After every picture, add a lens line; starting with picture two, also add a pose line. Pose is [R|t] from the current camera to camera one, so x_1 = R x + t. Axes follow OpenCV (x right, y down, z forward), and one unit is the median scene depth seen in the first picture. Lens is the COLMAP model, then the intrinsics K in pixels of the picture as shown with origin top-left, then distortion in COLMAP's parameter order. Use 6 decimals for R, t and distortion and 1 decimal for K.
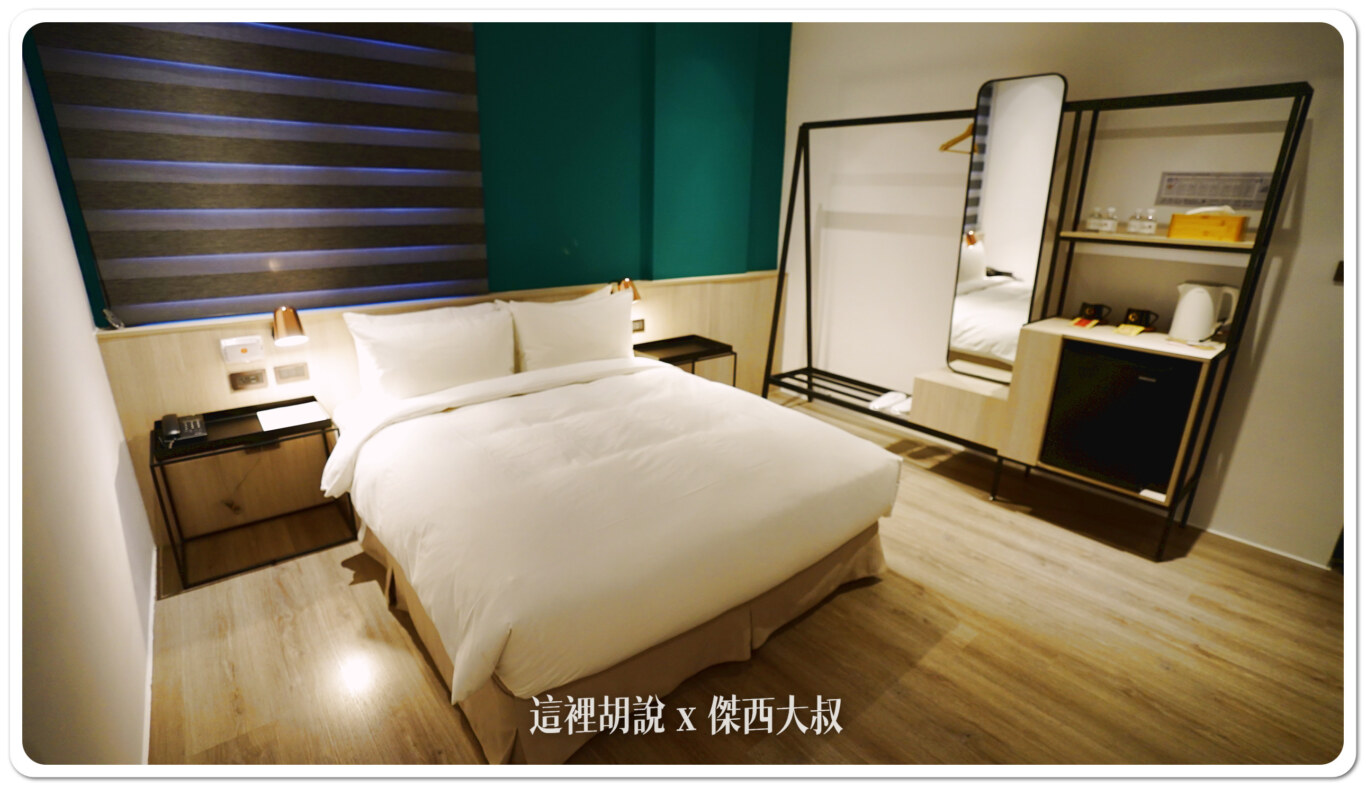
lens RADIAL K [[630.3, 0, 683.0], [0, 630.3, 393.5], [0, 0, 1]] dist [-0.066667, 0.033862]
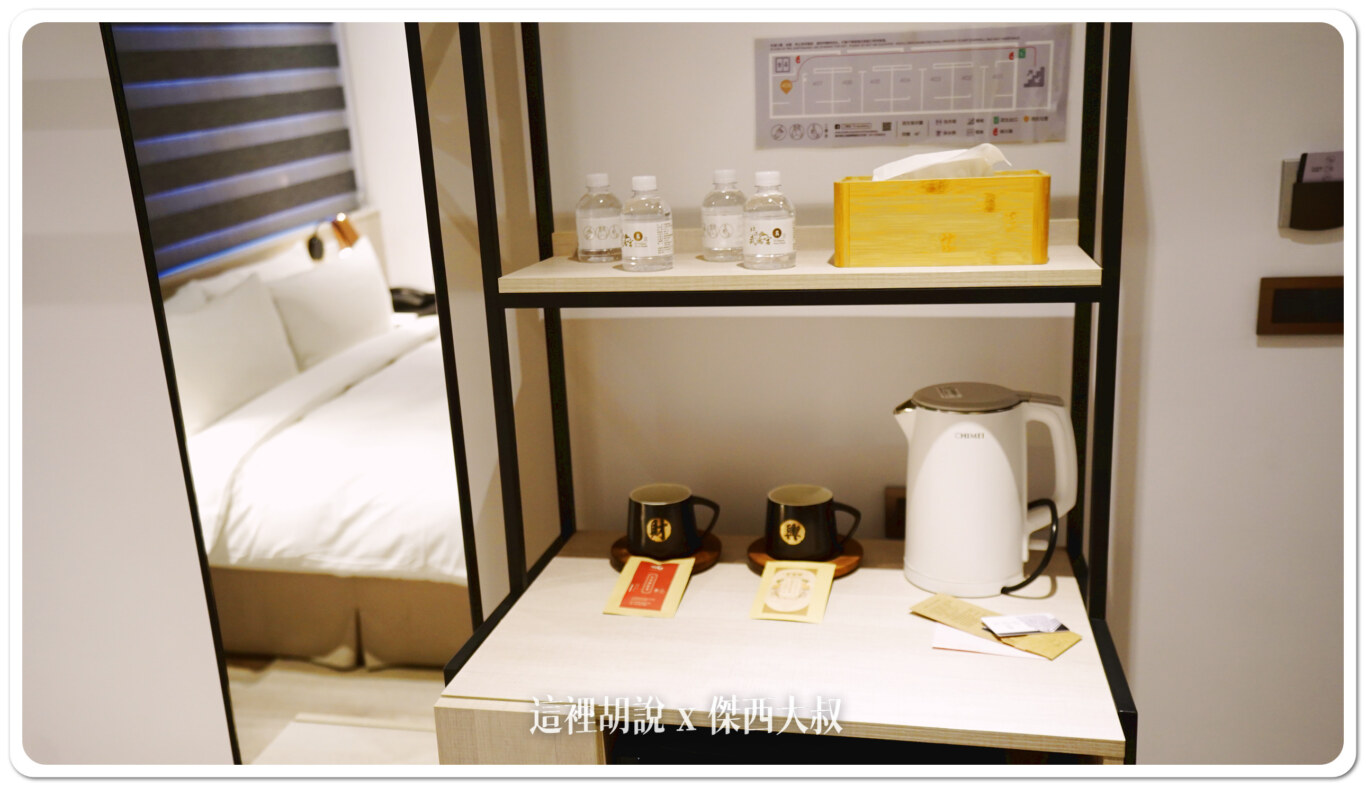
lens RADIAL K [[1161.7, 0, 683.0], [0, 1161.7, 393.5], [0, 0, 1]] dist [0.008885, 0.002160]
pose [[0.791354, -0.199664, 0.577835, 0.390274], [0.244543, 0.969638, 0.000141, -0.202087], [-0.560319, 0.141194, 0.816154, 0.575261]]
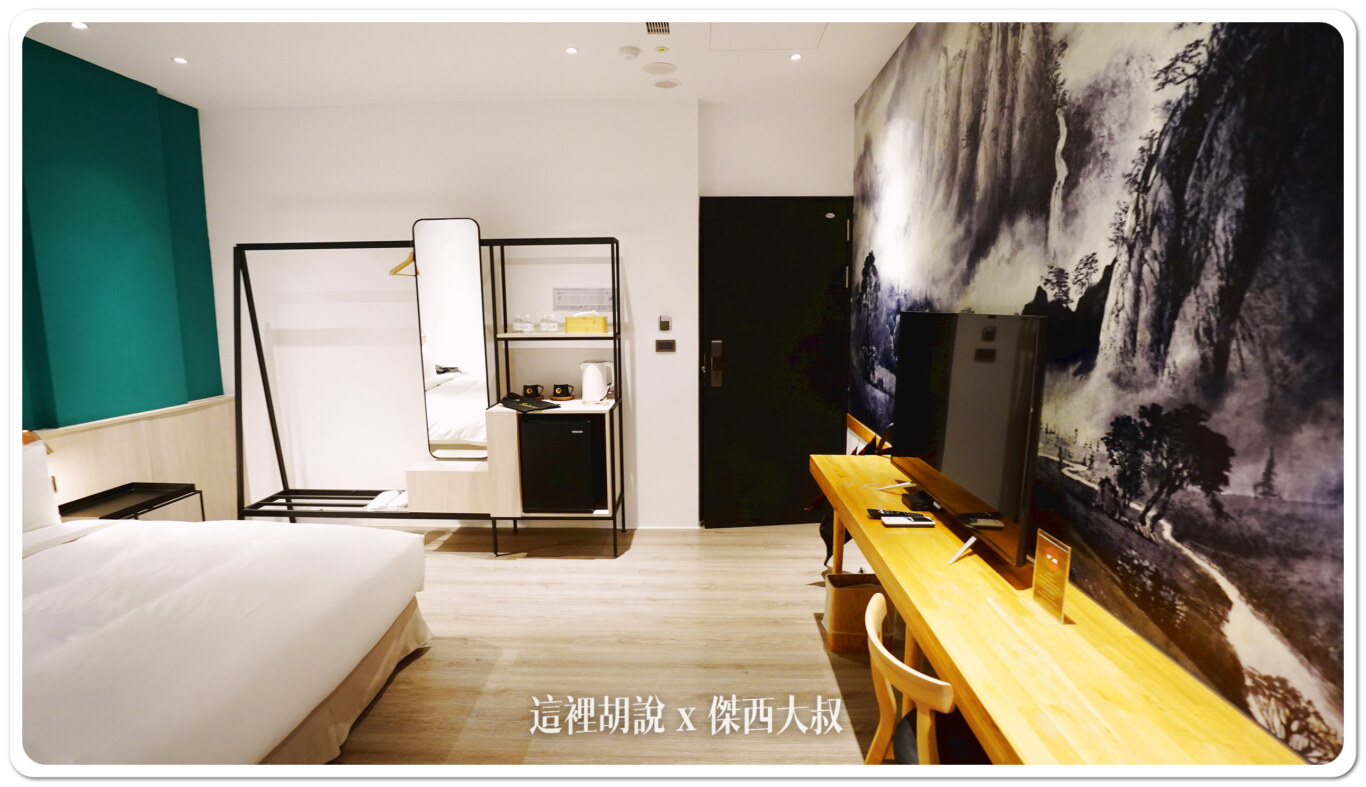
lens RADIAL K [[658.3, 0, 683.0], [0, 658.3, 393.5], [0, 0, 1]] dist [-0.057183, -0.000021]
pose [[0.669771, -0.129213, 0.731239, -0.151497], [0.244763, 0.968127, -0.053116, 0.026981], [-0.701069, 0.214556, 0.680050, -0.187534]]
